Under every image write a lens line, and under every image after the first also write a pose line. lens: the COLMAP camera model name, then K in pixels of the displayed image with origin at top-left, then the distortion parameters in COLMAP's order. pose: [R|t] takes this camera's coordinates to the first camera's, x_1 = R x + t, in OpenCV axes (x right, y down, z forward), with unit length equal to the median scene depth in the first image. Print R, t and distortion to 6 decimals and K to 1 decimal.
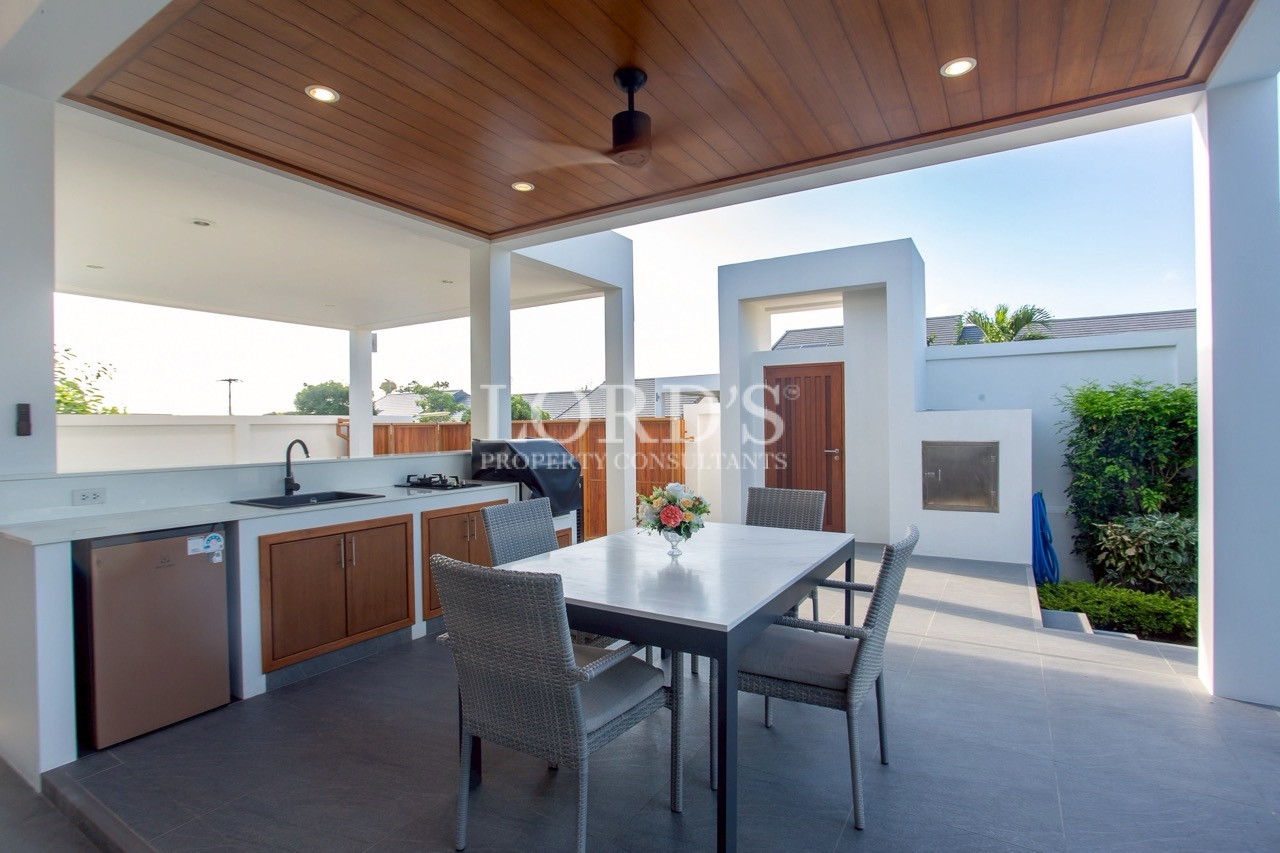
lens RADIAL K [[615.2, 0, 640.0], [0, 615.2, 426.5], [0, 0, 1]] dist [-0.042141, 0.012638]
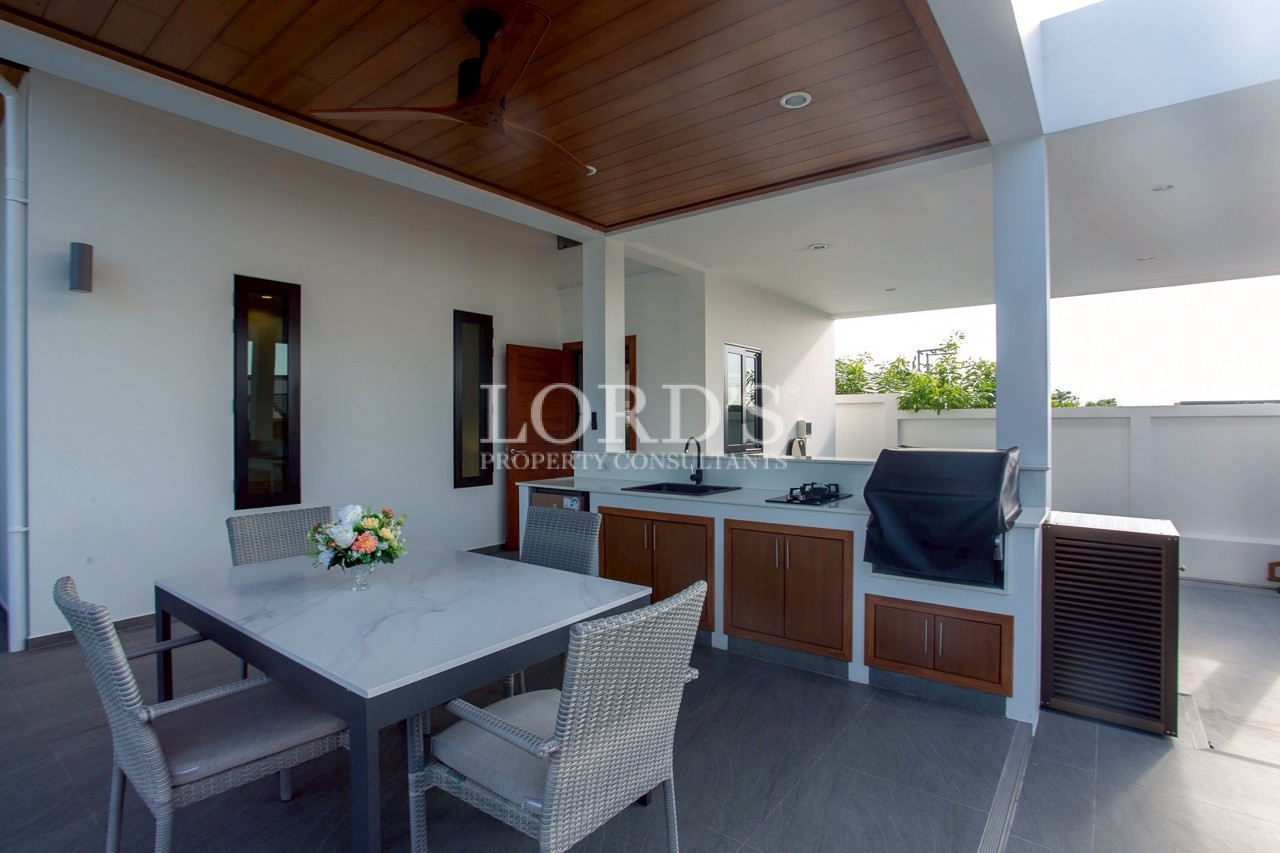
lens RADIAL K [[615.2, 0, 640.0], [0, 615.2, 426.5], [0, 0, 1]] dist [-0.042141, 0.012638]
pose [[-0.121430, 0.012780, -0.992518, 0.539488], [0.005037, 0.999912, 0.012259, -0.012145], [0.992587, -0.003511, -0.121484, 0.901181]]
